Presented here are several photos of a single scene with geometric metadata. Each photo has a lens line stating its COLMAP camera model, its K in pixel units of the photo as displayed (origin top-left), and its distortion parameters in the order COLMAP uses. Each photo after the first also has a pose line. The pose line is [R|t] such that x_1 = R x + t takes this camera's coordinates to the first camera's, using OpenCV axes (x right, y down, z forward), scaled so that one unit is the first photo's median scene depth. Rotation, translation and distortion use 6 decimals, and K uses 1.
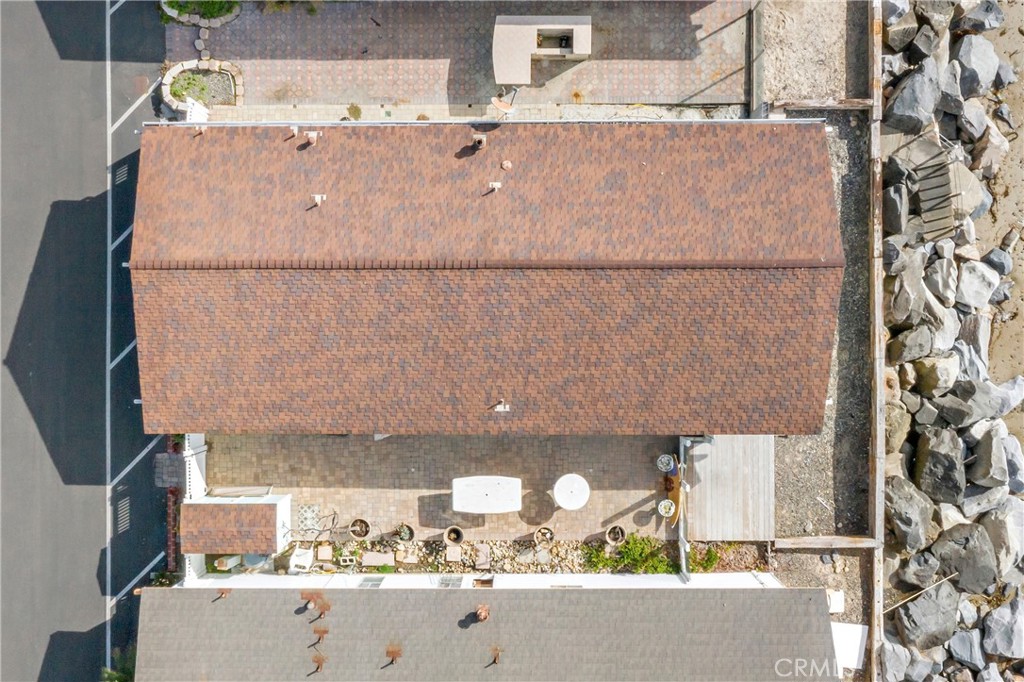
lens RADIAL K [[1114.0, 0, 513.7], [0, 1114.0, 334.0], [0, 0, 1]] dist [-0.023160, 0.000000]
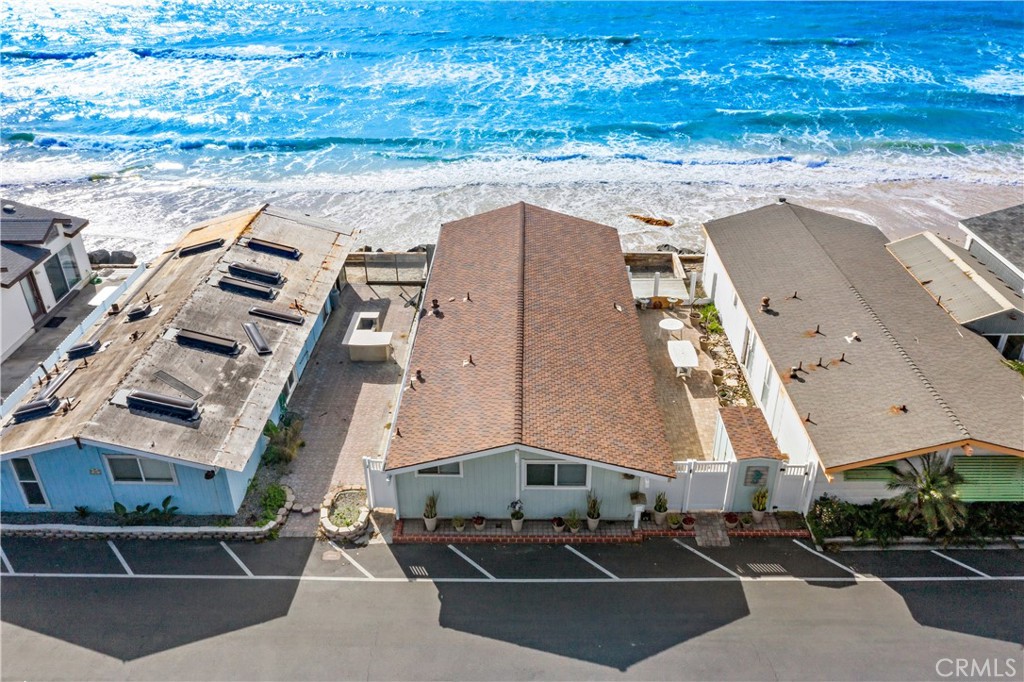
lens RADIAL K [[802.2, 0, 512.5], [0, 802.2, 341.0], [0, 0, 1]] dist [-0.017649, 0.004122]
pose [[0.017145, -0.499739, 0.866006, -0.866582], [0.999836, 0.003554, -0.017743, -0.049254], [0.005789, 0.866169, 0.499718, 0.473779]]
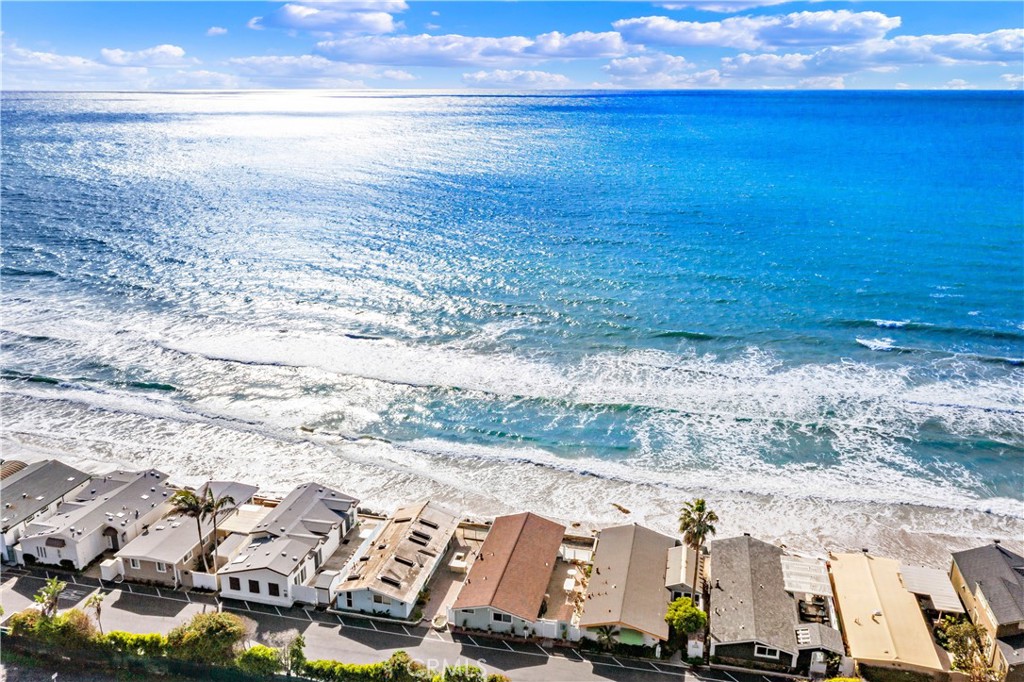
lens RADIAL K [[802.2, 0, 515.4], [0, 802.2, 345.3], [0, 0, 1]] dist [-0.017649, 0.004122]
pose [[0.215550, -0.276745, 0.936456, -2.320299], [0.976436, 0.071434, -0.203642, 0.450708], [-0.010538, 0.958284, 0.285622, -0.532852]]
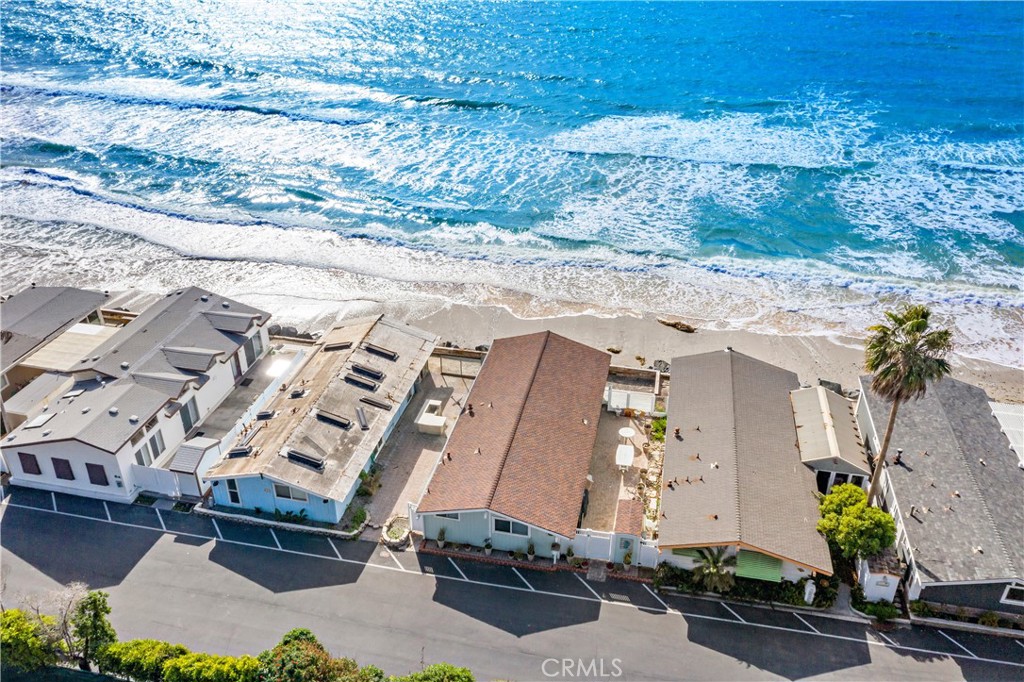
lens RADIAL K [[802.2, 0, 511.6], [0, 802.2, 337.9], [0, 0, 1]] dist [-0.017649, 0.004122]
pose [[0.205884, -0.479845, 0.852854, -1.252880], [0.978564, 0.105285, -0.176994, 0.176942], [-0.004864, 0.871013, 0.491236, 0.040781]]
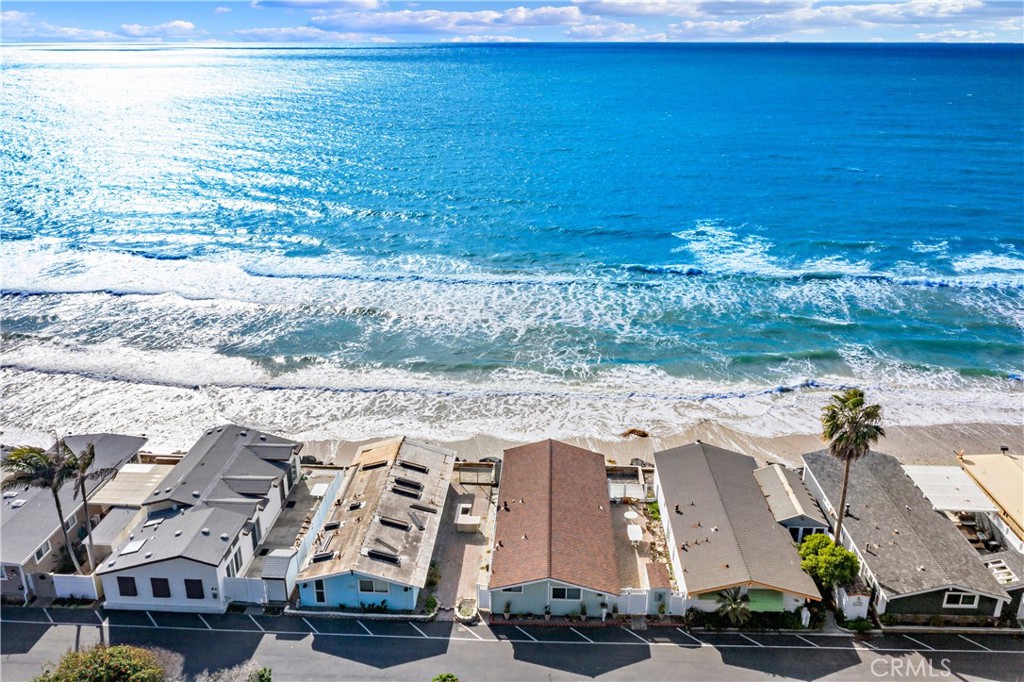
lens RADIAL K [[802.2, 0, 513.9], [0, 802.2, 339.8], [0, 0, 1]] dist [-0.017649, 0.004122]
pose [[0.045586, -0.339275, 0.939582, -1.617813], [0.998952, 0.019226, -0.041524, -0.069083], [-0.003977, 0.940491, 0.339796, -0.065641]]
